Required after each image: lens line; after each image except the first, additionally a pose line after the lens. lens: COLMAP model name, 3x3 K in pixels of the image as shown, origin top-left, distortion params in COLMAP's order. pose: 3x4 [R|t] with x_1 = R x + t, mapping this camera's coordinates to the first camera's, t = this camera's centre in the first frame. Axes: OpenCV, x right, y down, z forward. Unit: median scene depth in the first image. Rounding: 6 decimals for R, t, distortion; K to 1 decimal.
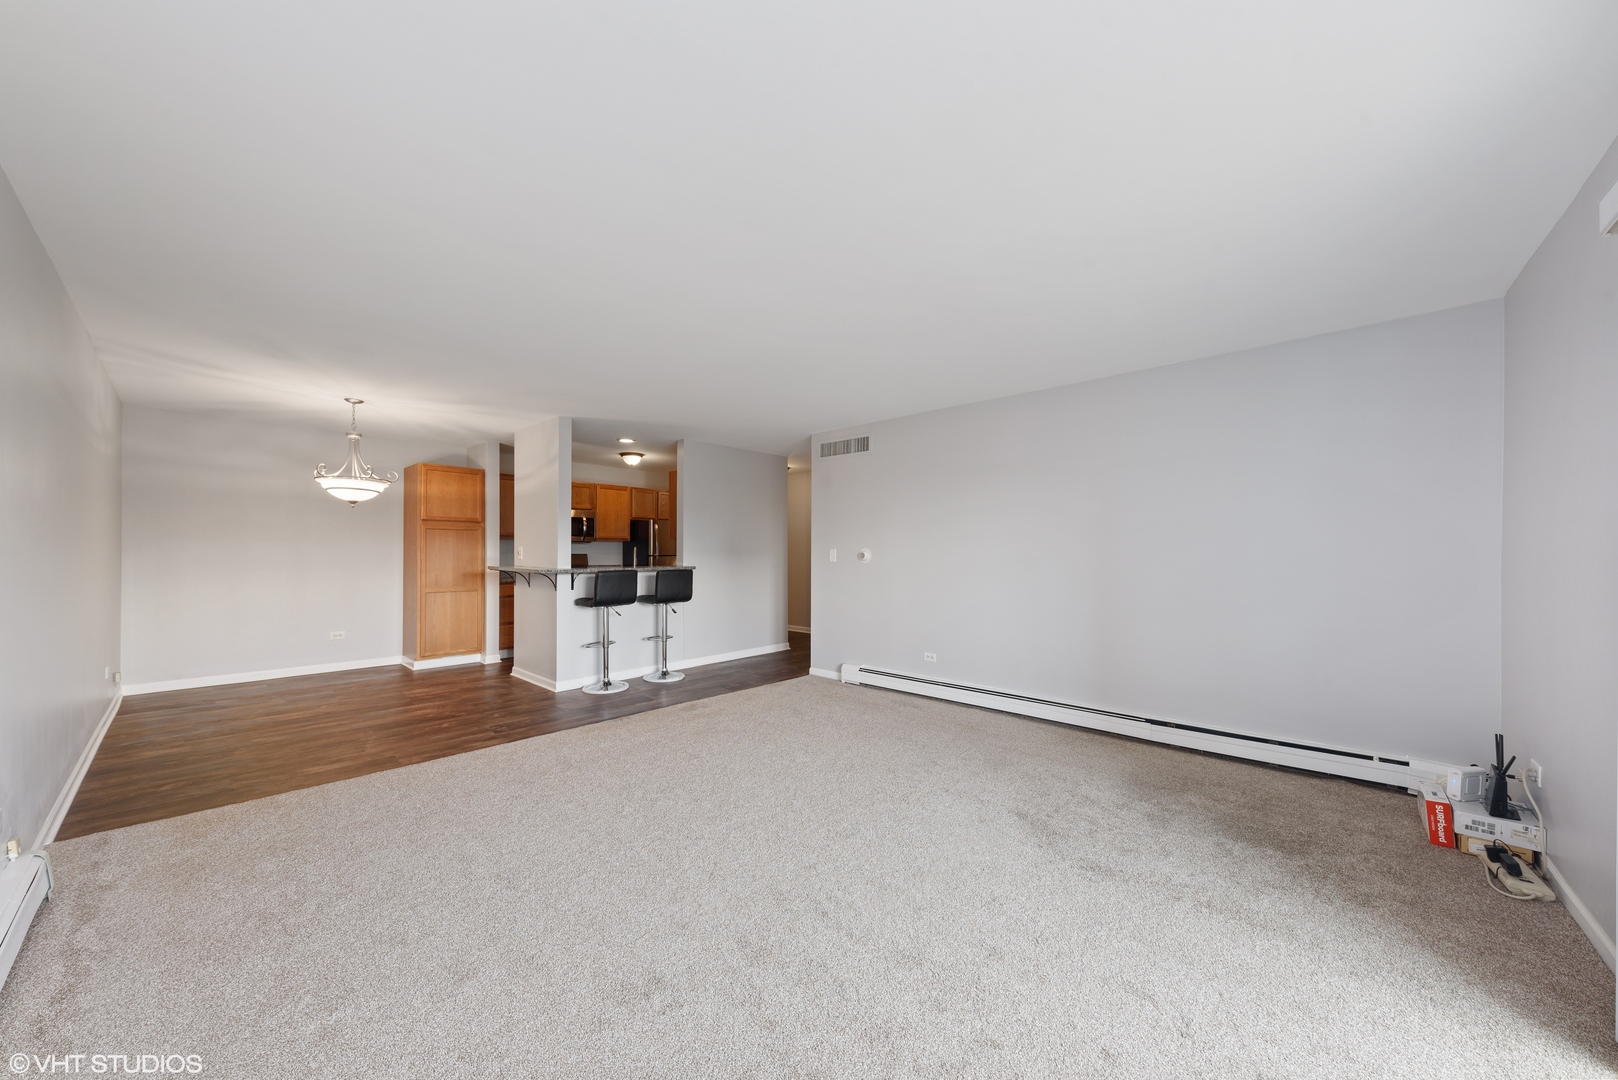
lens RADIAL K [[558.1, 0, 810.3], [0, 558.1, 551.7], [0, 0, 1]] dist [-0.000058, -0.000071]
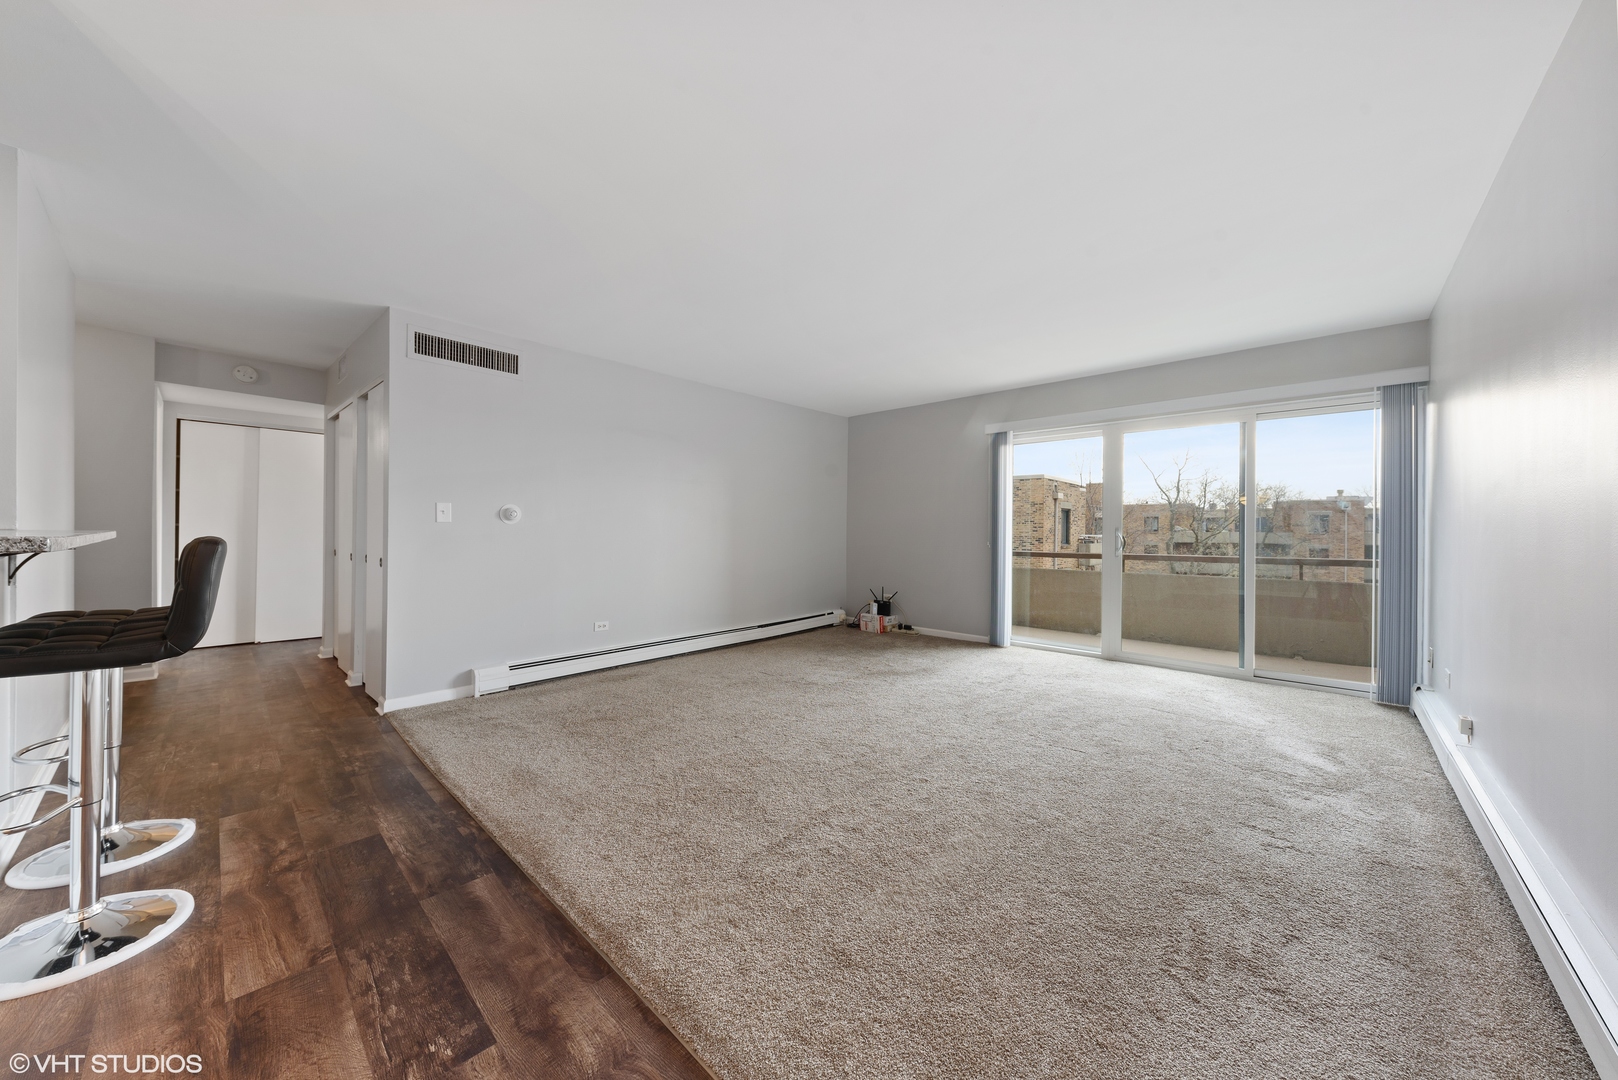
lens RADIAL K [[550.4, 0, 809.0], [0, 550.4, 540.0], [0, 0, 1]] dist [0.000034, -0.000046]
pose [[0.013689, -0.022429, 0.999655, -0.578199], [-0.009650, 0.999699, 0.022562, 0.019084], [-0.999860, -0.009956, 0.013468, 0.543530]]
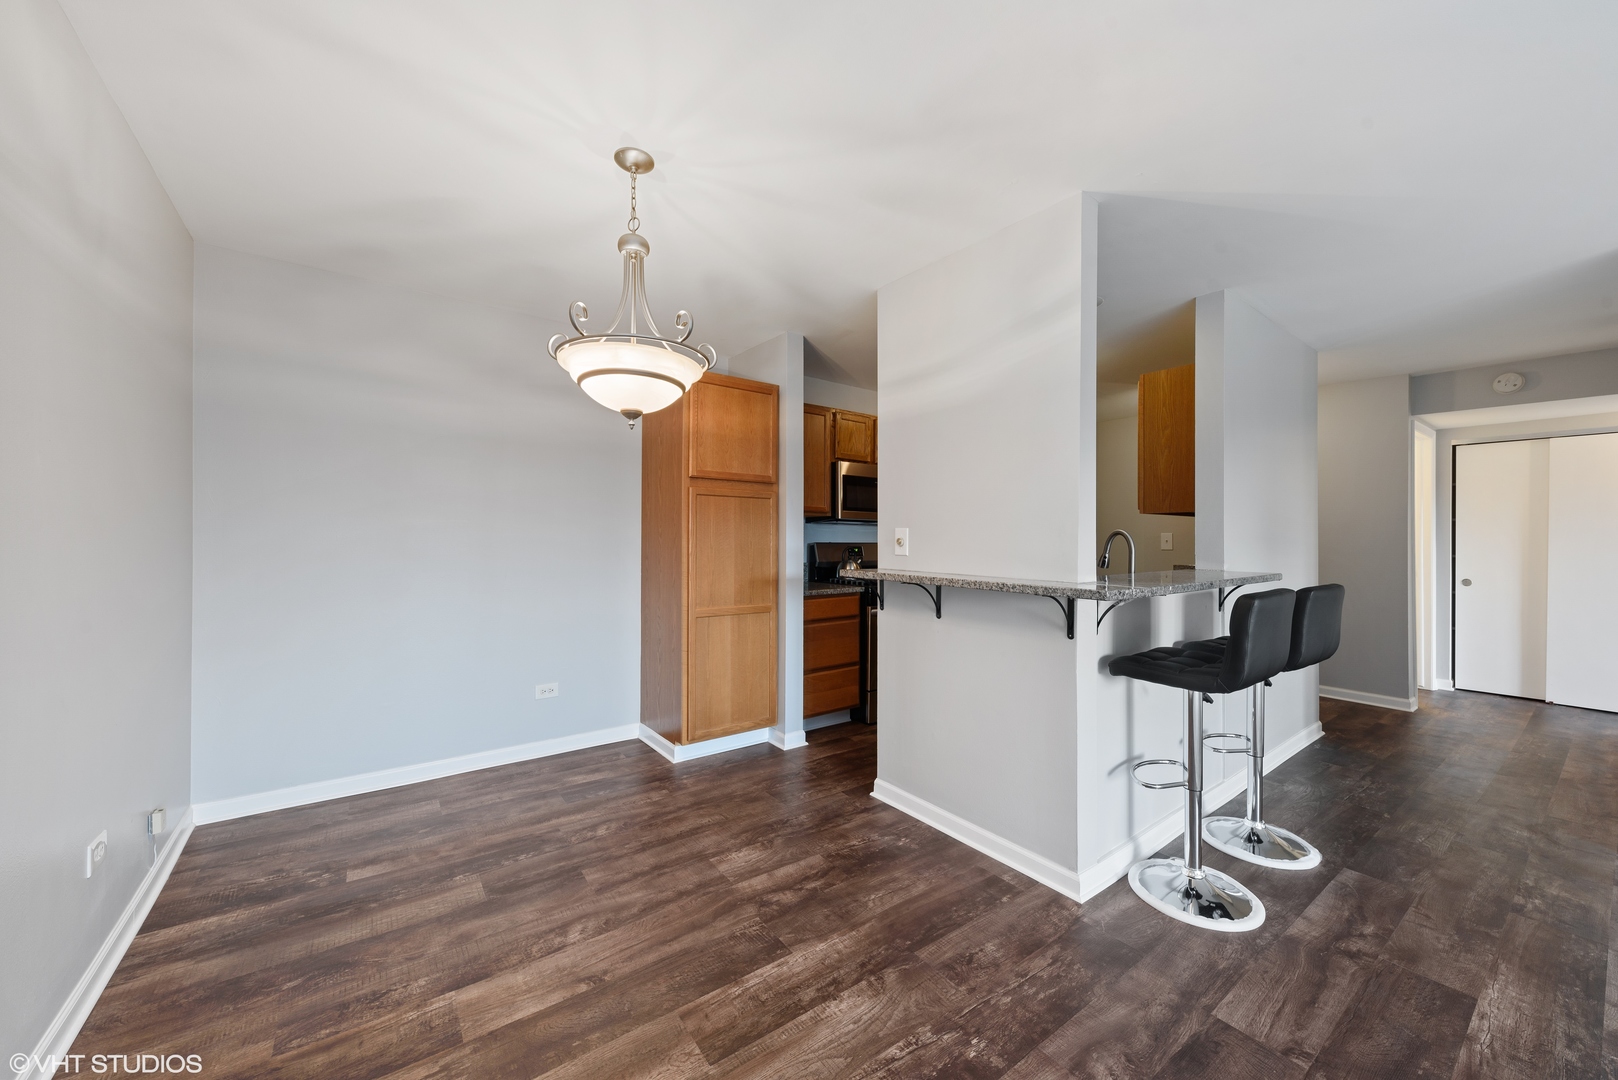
lens RADIAL K [[601.3, 0, 809.0], [0, 601.3, 540.0], [0, 0, 1]] dist [-0.006459, 0.000416]
pose [[0.980578, 0.003524, -0.196097, -0.486157], [-0.003350, 0.999994, 0.001224, 0.000483], [0.196100, -0.000543, 0.980584, 0.480919]]
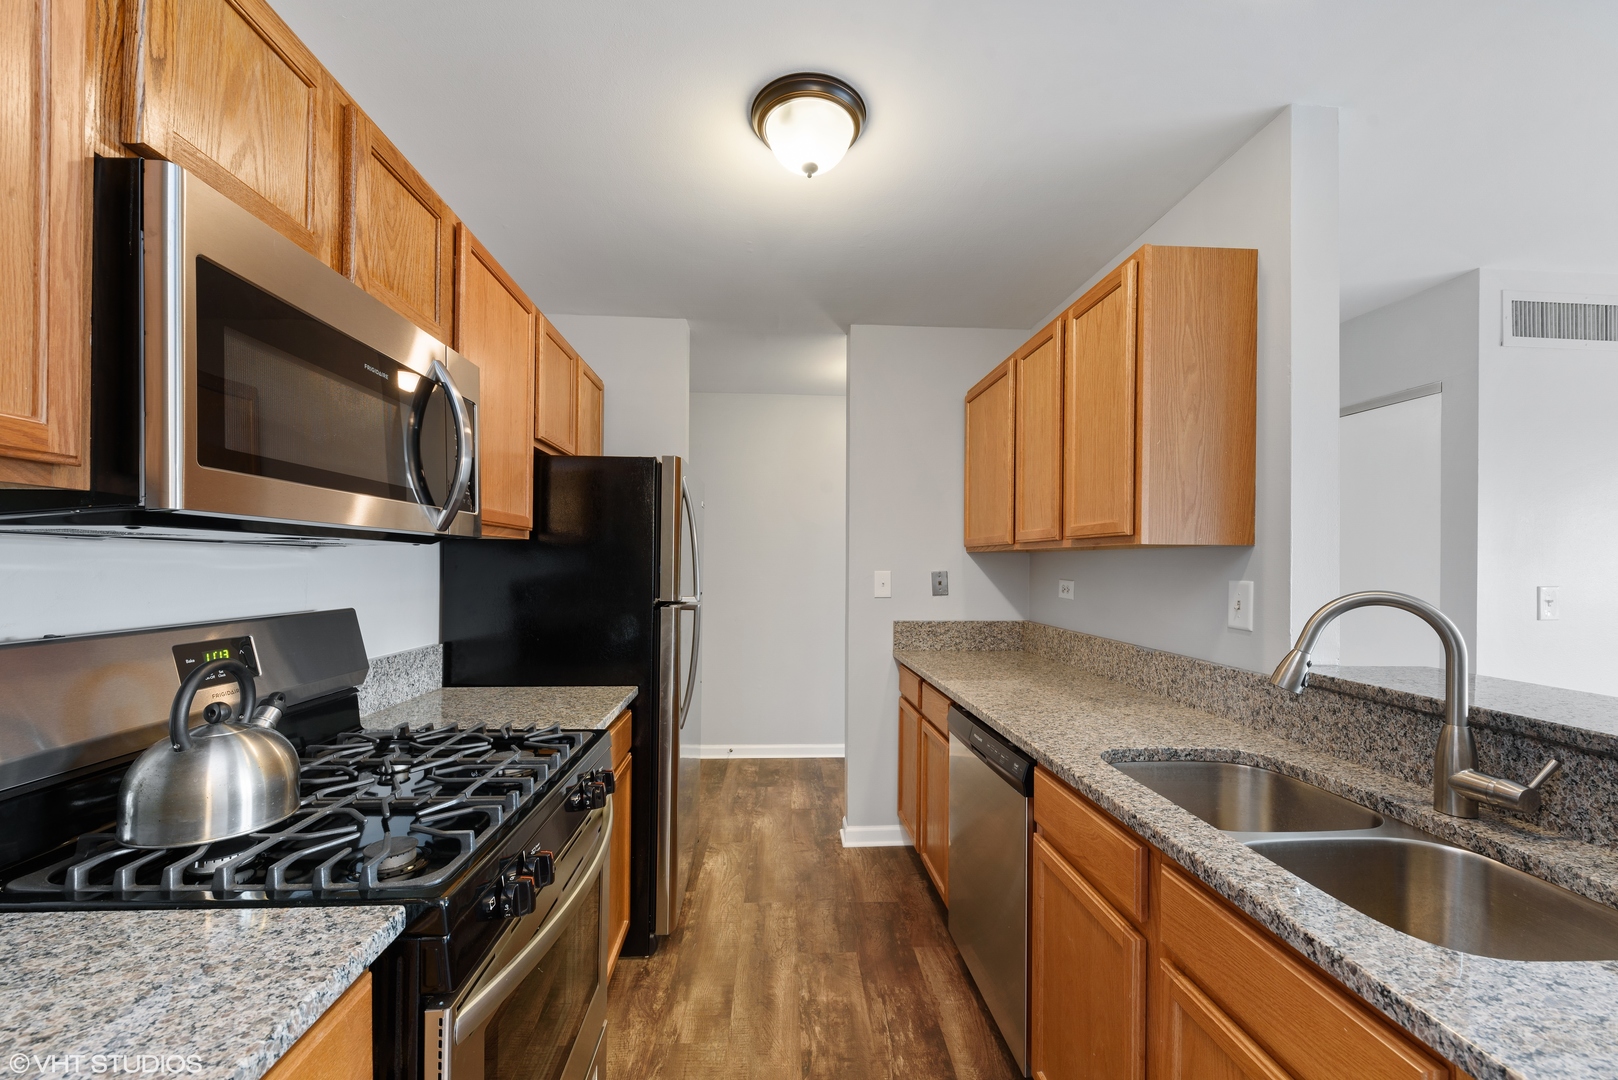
lens RADIAL K [[664.5, 0, 808.7], [0, 664.5, 564.6], [0, 0, 1]] dist [0.000903, 0.000095]
pose [[0.694862, 0.006513, 0.719113, -0.603911], [-0.010437, 0.999945, 0.001028, -0.014505], [-0.719067, -0.008219, 0.694892, 1.008000]]
